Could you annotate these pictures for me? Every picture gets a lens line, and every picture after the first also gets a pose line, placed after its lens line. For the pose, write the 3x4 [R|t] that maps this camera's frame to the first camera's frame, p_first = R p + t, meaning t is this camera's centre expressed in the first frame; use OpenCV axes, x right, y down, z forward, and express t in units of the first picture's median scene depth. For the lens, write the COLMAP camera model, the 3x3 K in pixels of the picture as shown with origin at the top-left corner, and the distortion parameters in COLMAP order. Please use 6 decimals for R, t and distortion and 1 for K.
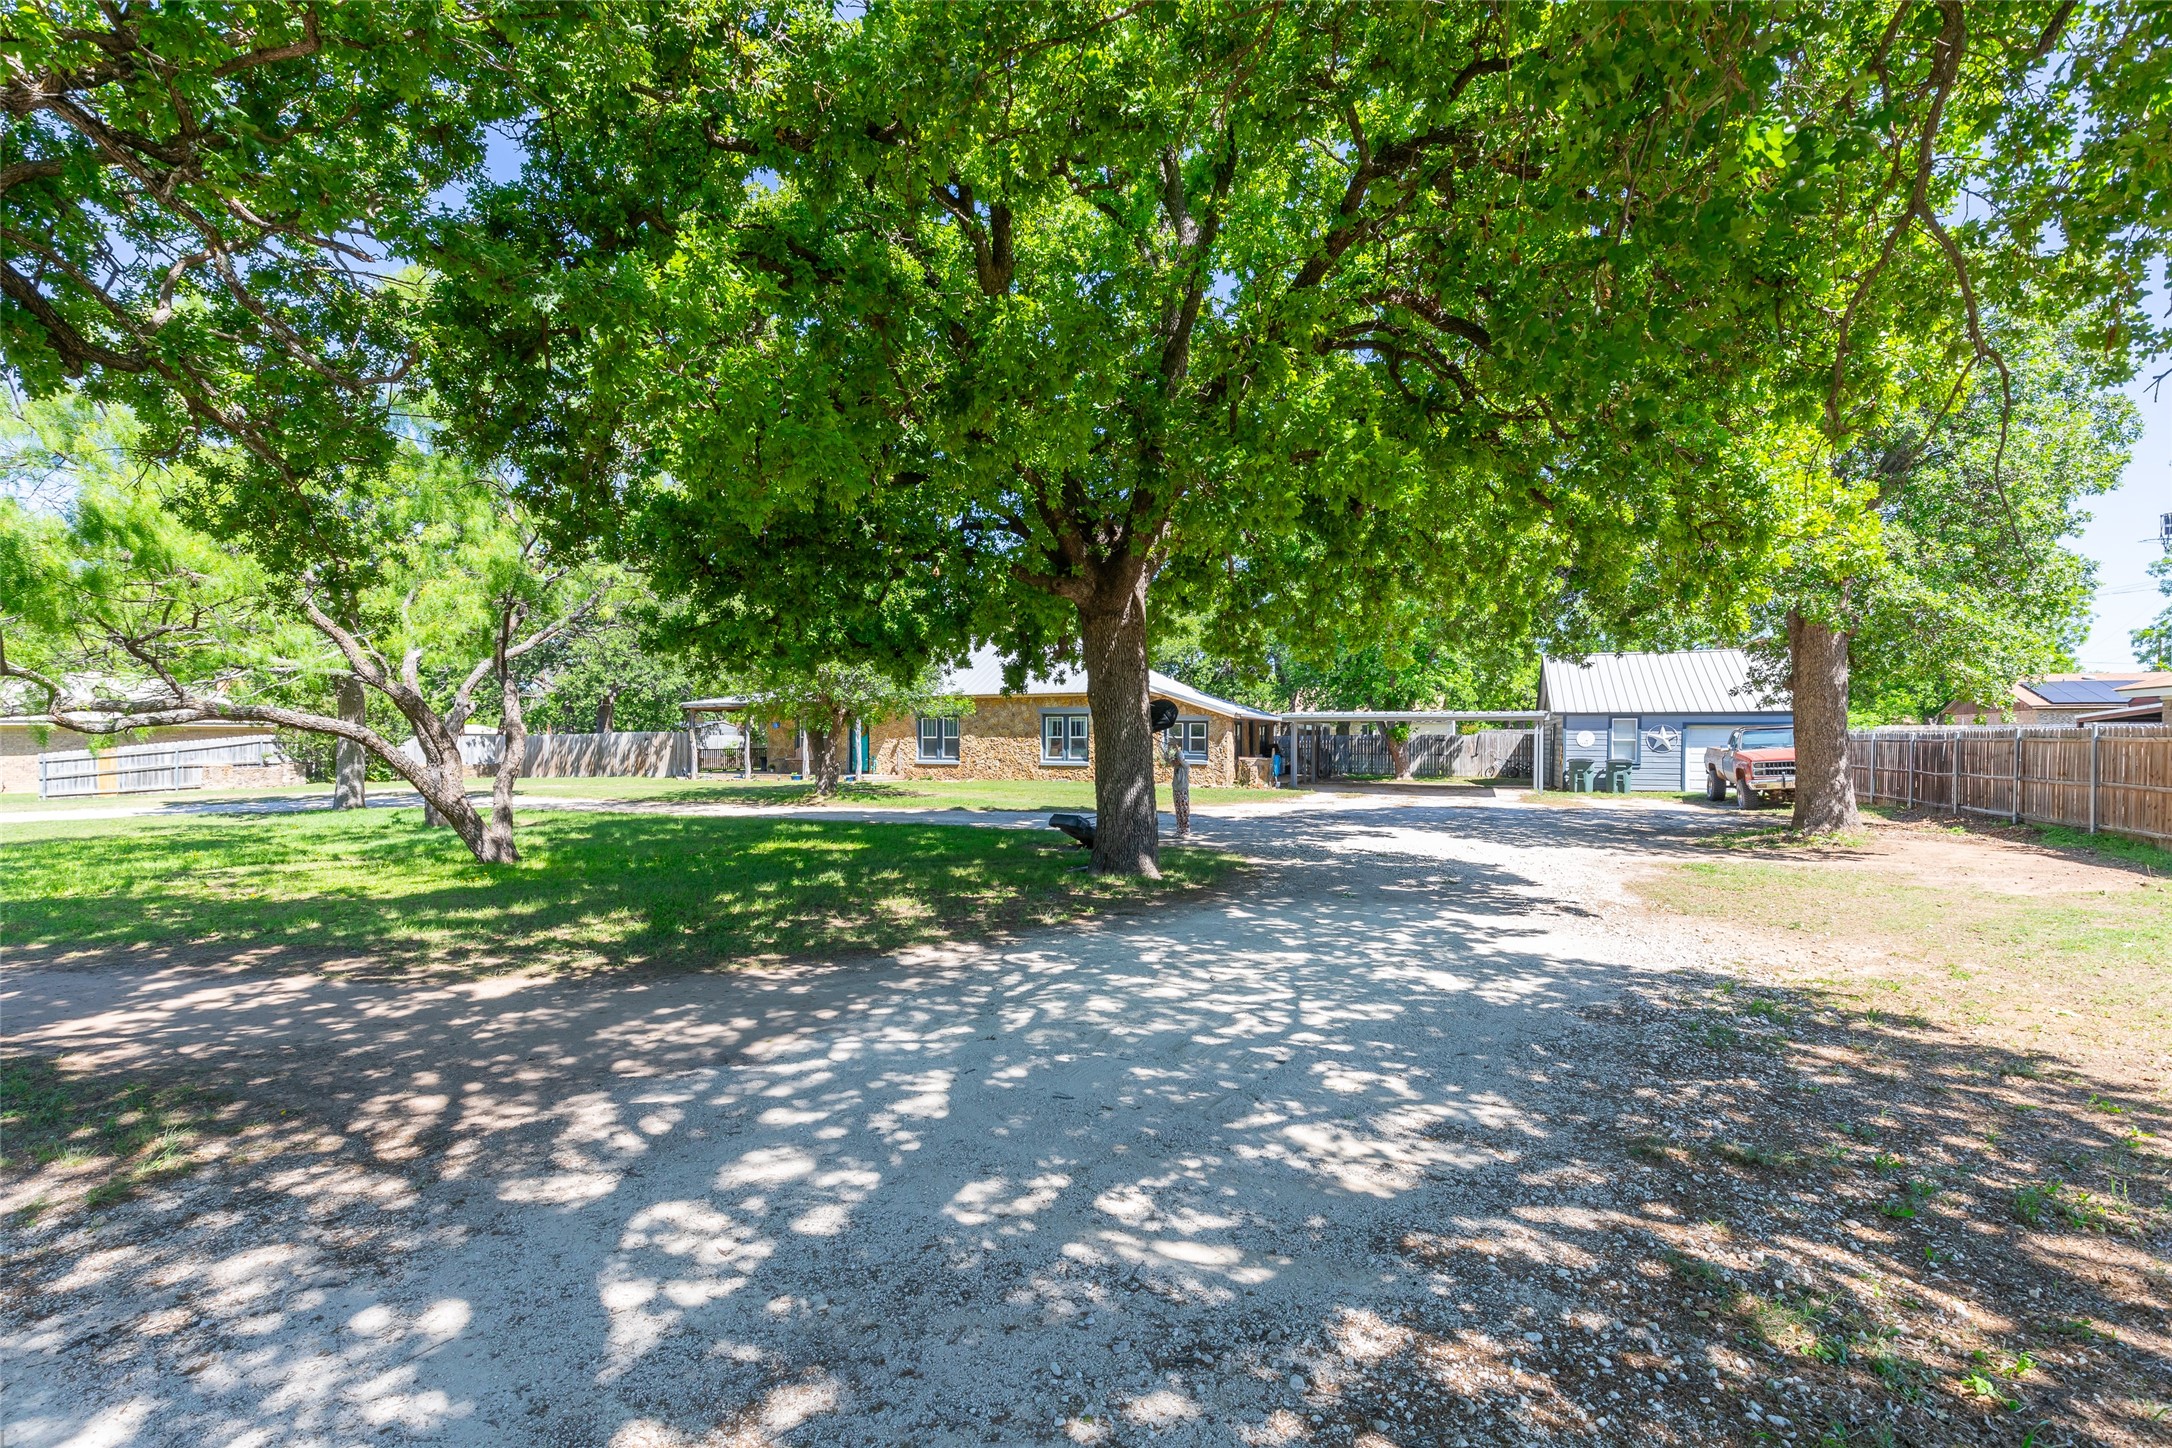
lens RADIAL K [[981.1, 0, 1028.3], [0, 981.1, 709.5], [0, 0, 1]] dist [0.008212, -0.000687]
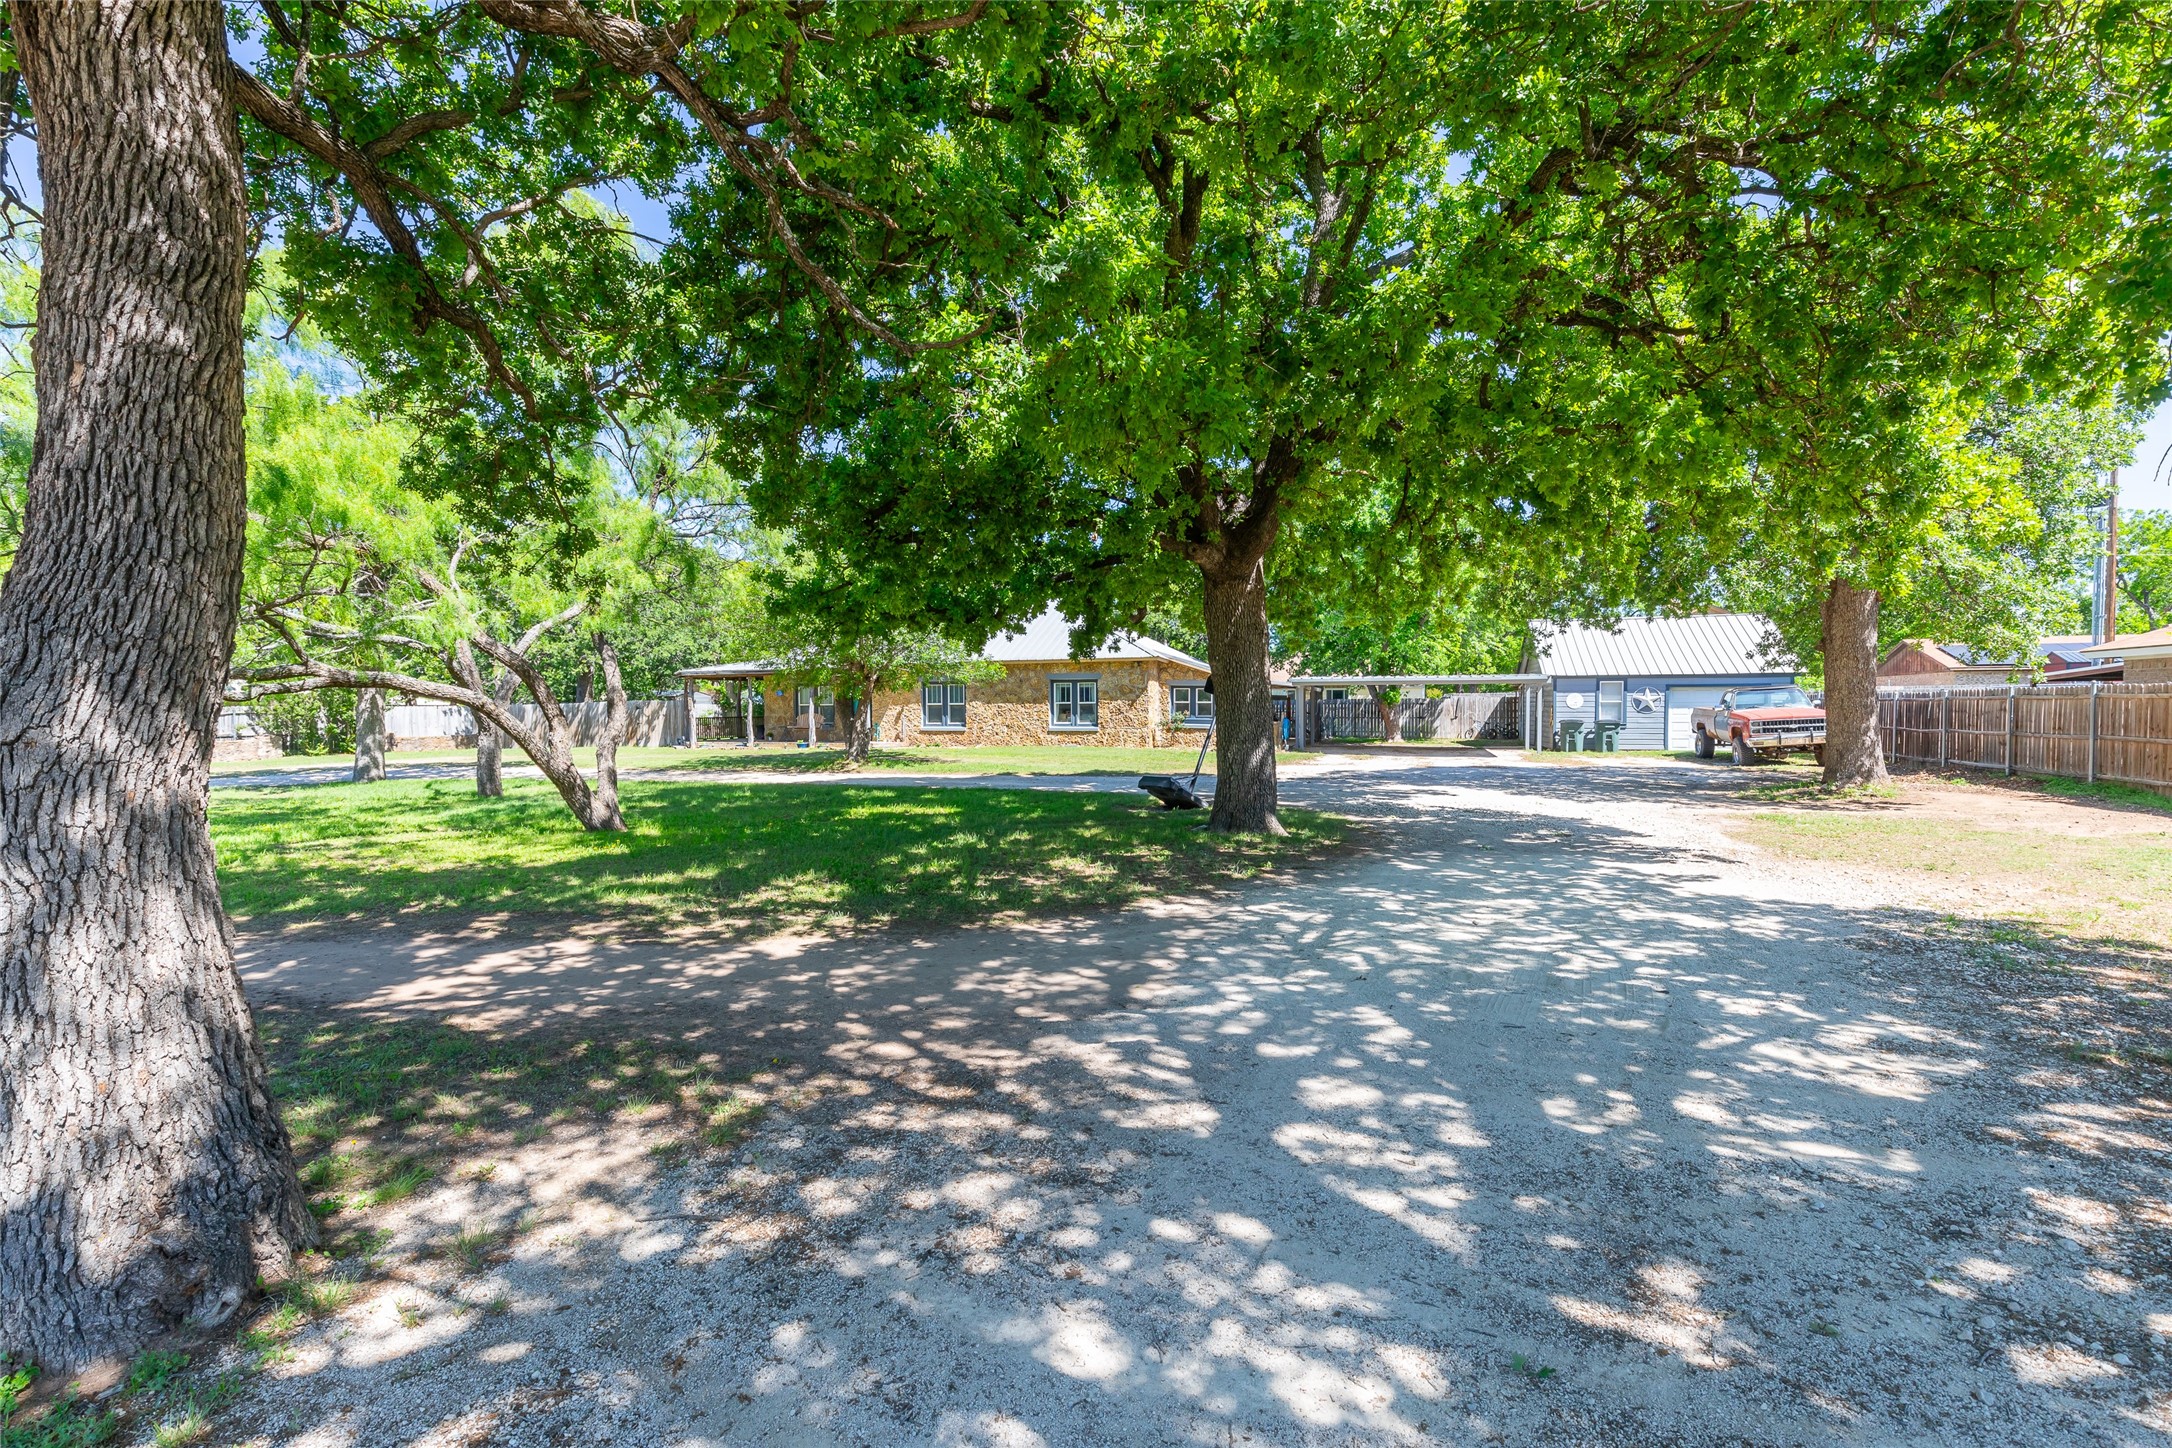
lens RADIAL K [[981.1, 0, 1015.7], [0, 981.1, 697.0], [0, 0, 1]] dist [0.008212, -0.000687]
pose [[0.997811, -0.006029, 0.065856, -0.183558], [0.004698, 0.999782, 0.020341, 0.002968], [-0.065964, -0.019987, 0.997622, -0.009911]]
